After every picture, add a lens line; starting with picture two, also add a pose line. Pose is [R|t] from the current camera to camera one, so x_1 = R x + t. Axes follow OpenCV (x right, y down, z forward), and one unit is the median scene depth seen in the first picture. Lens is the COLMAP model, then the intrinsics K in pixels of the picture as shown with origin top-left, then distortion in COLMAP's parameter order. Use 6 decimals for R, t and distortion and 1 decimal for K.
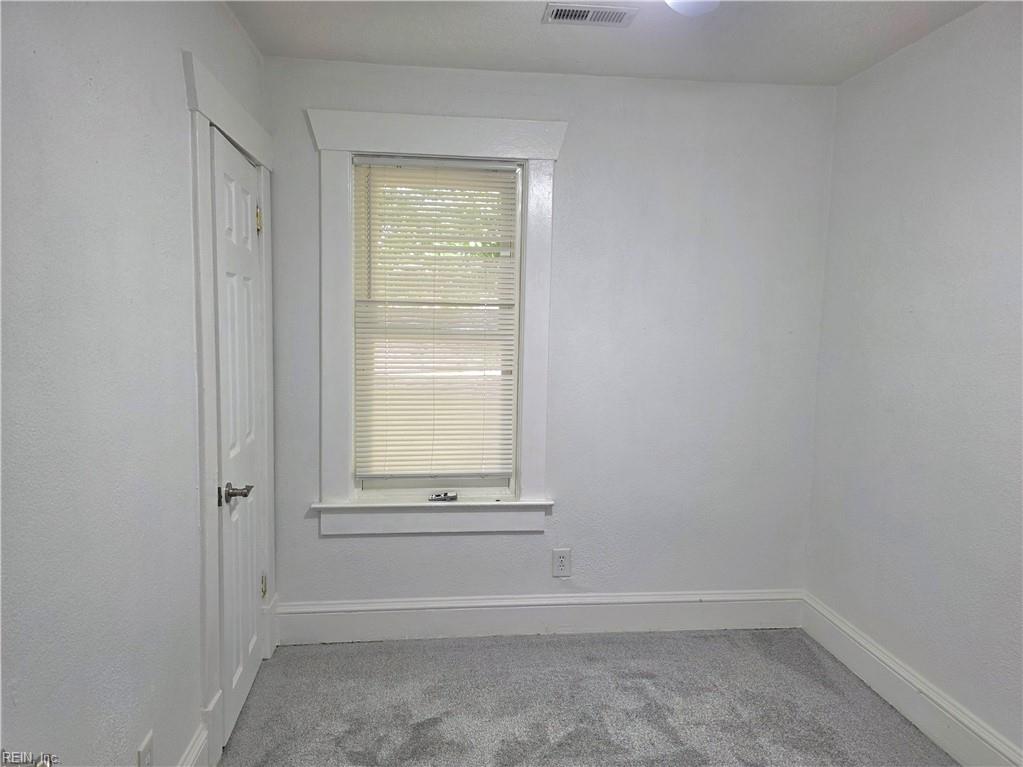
lens RADIAL K [[724.5, 0, 515.4], [0, 724.5, 398.1], [0, 0, 1]] dist [0.091978, -0.088152]
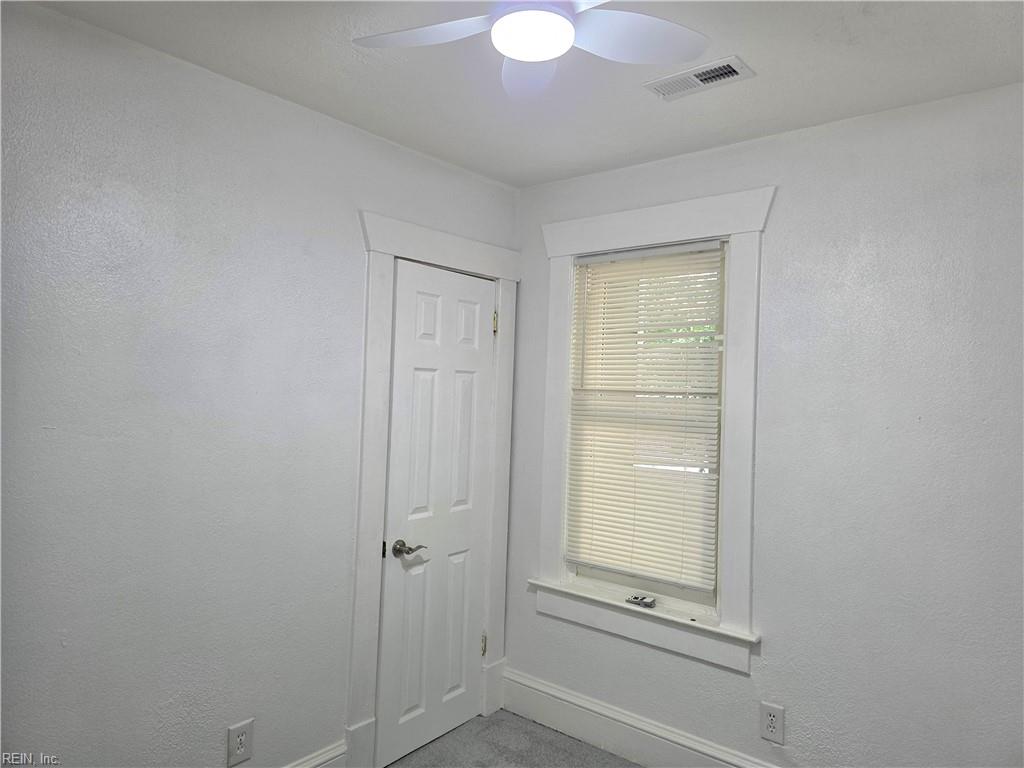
lens RADIAL K [[702.2, 0, 507.6], [0, 702.2, 377.9], [0, 0, 1]] dist [0.085352, -0.090018]
pose [[0.689421, -0.008374, -0.724313, 0.443159], [-0.095663, 0.990122, -0.102502, -0.036007], [0.718016, 0.139957, 0.681810, 0.228276]]
